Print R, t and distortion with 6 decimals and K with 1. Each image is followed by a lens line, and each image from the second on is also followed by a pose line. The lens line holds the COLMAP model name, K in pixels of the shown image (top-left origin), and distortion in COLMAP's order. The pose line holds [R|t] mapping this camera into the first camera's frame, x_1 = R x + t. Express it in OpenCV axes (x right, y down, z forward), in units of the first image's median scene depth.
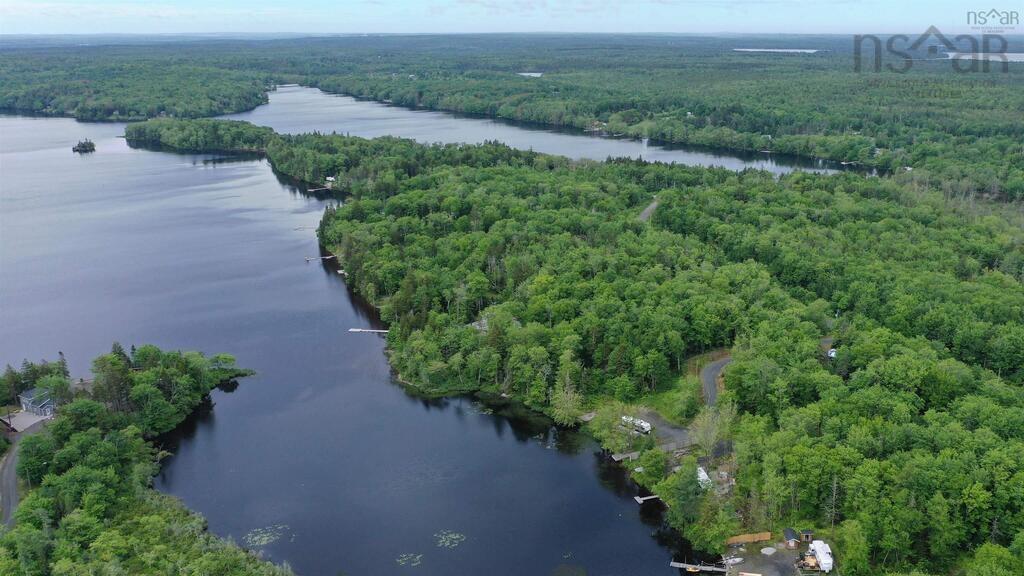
lens RADIAL K [[944.4, 0, 512.0], [0, 944.4, 288.0], [0, 0, 1]] dist [0.044189, -0.002748]
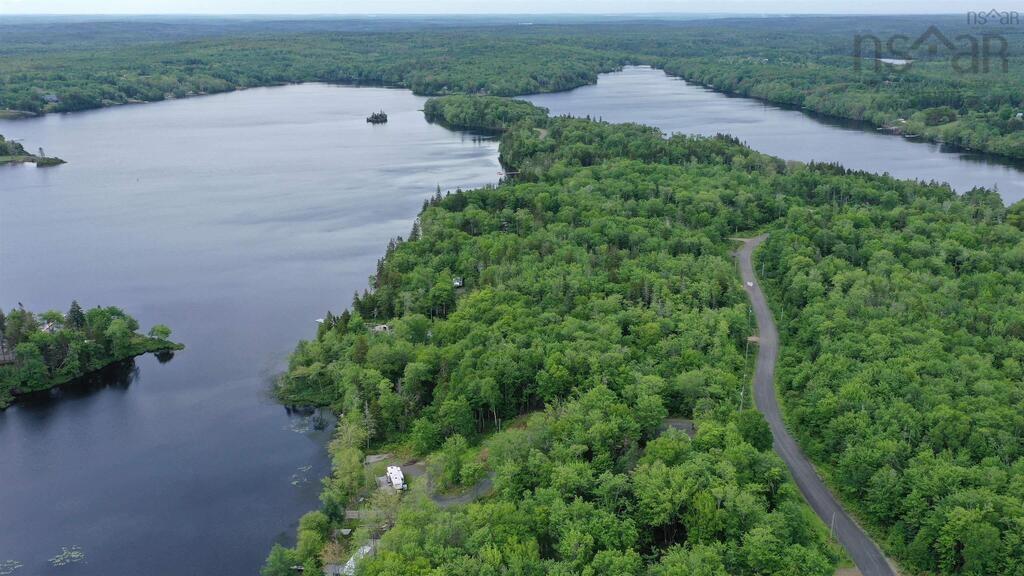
lens RADIAL K [[944.4, 0, 512.0], [0, 944.4, 288.0], [0, 0, 1]] dist [0.044189, -0.002748]
pose [[0.911334, 0.125877, -0.391950, 0.129322], [-0.118403, 0.992021, 0.043292, -0.017700], [0.394273, 0.006955, 0.918967, 0.056484]]
